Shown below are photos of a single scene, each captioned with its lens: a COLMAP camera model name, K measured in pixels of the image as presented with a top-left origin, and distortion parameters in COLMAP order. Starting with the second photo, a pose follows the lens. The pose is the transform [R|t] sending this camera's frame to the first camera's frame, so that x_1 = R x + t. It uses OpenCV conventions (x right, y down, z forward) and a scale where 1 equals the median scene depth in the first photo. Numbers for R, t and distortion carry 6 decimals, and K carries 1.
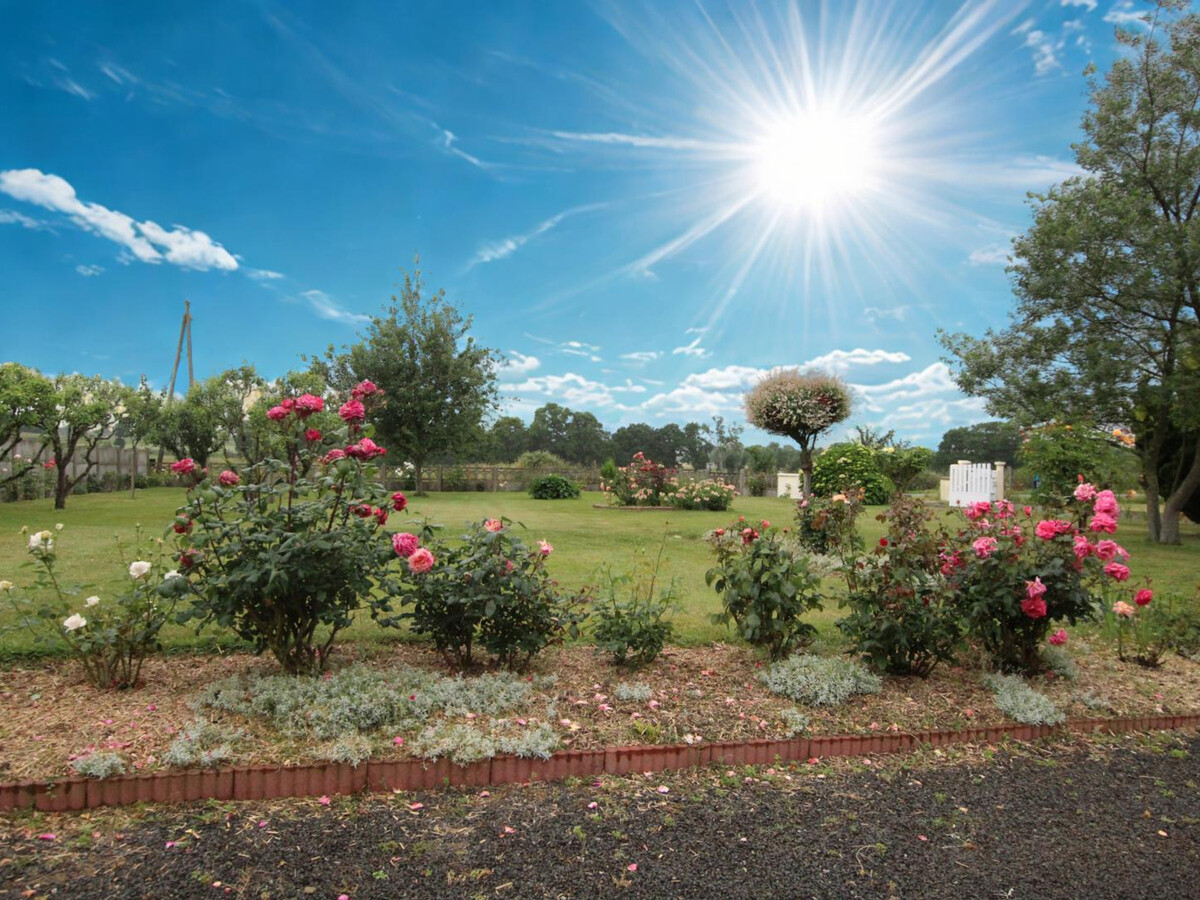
lens RADIAL K [[905.1, 0, 600.0], [0, 905.1, 450.0], [0, 0, 1]] dist [0.002365, 0.002465]
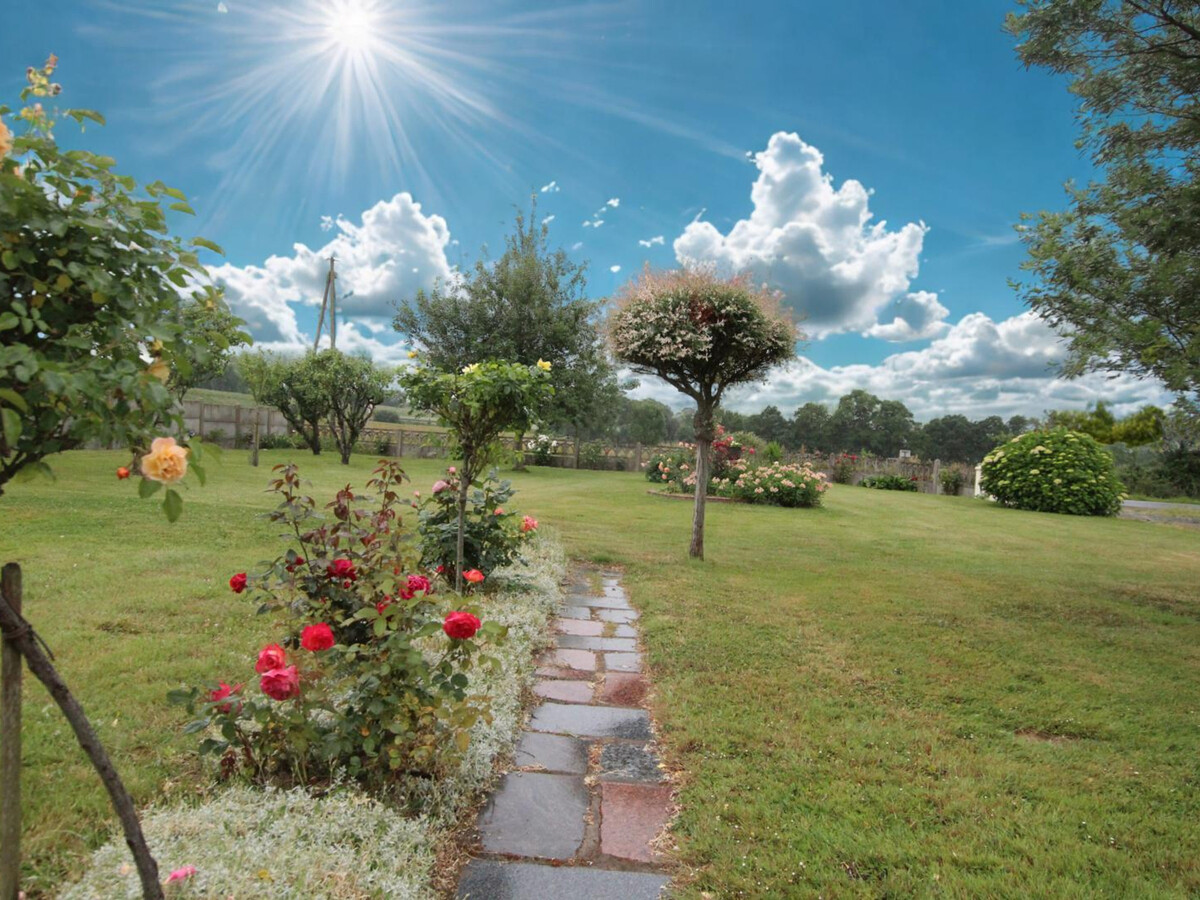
lens RADIAL K [[905.1, 0, 600.0], [0, 905.1, 450.0], [0, 0, 1]] dist [0.002365, 0.002465]
pose [[0.941599, 0.043861, -0.333866, 0.142556], [-0.038789, 0.999009, 0.021847, 0.007257], [0.334494, -0.007621, 0.942367, 0.167917]]
